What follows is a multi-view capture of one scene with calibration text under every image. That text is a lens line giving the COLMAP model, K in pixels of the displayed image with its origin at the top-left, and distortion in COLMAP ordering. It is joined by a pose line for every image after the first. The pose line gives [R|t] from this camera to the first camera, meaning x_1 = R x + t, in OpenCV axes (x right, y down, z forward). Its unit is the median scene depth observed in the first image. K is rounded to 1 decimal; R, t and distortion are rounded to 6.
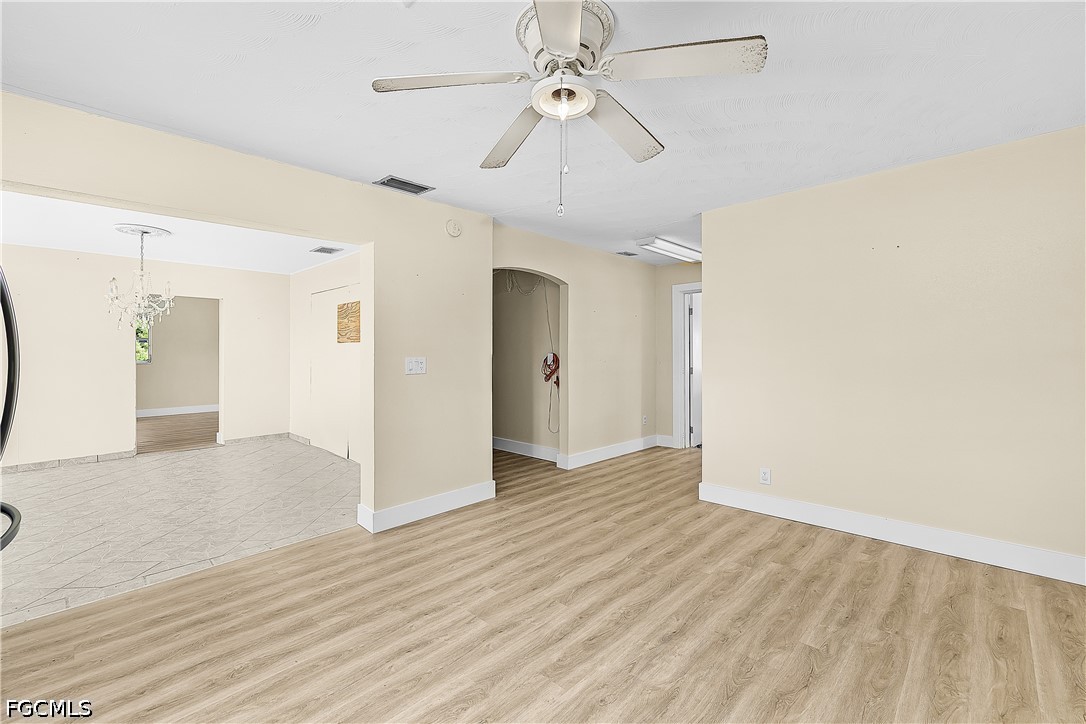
lens RADIAL K [[465.3, 0, 545.8], [0, 465.3, 351.7], [0, 0, 1]] dist [-0.001185, 0.000078]
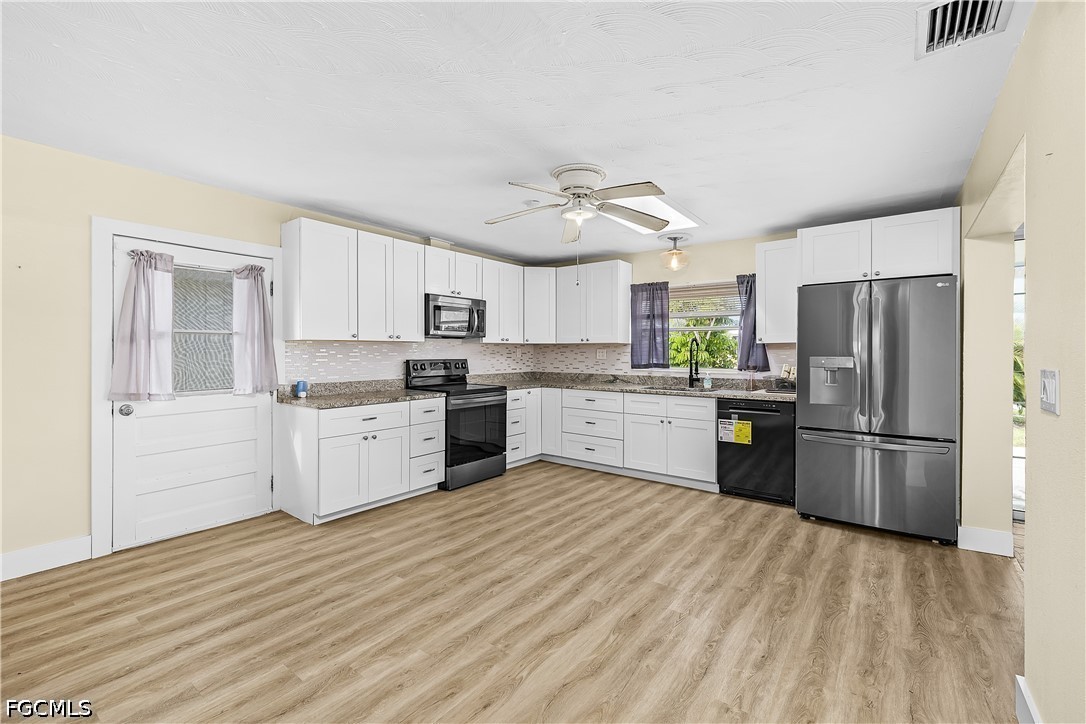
lens RADIAL K [[469.4, 0, 543.9], [0, 469.4, 347.0], [0, 0, 1]] dist [0.002993, 0.000361]
pose [[-0.993544, 0.001964, -0.113429, 0.203732], [0.002777, 0.999972, -0.007014, -0.006208], [0.113412, -0.007284, -0.993521, 1.526030]]
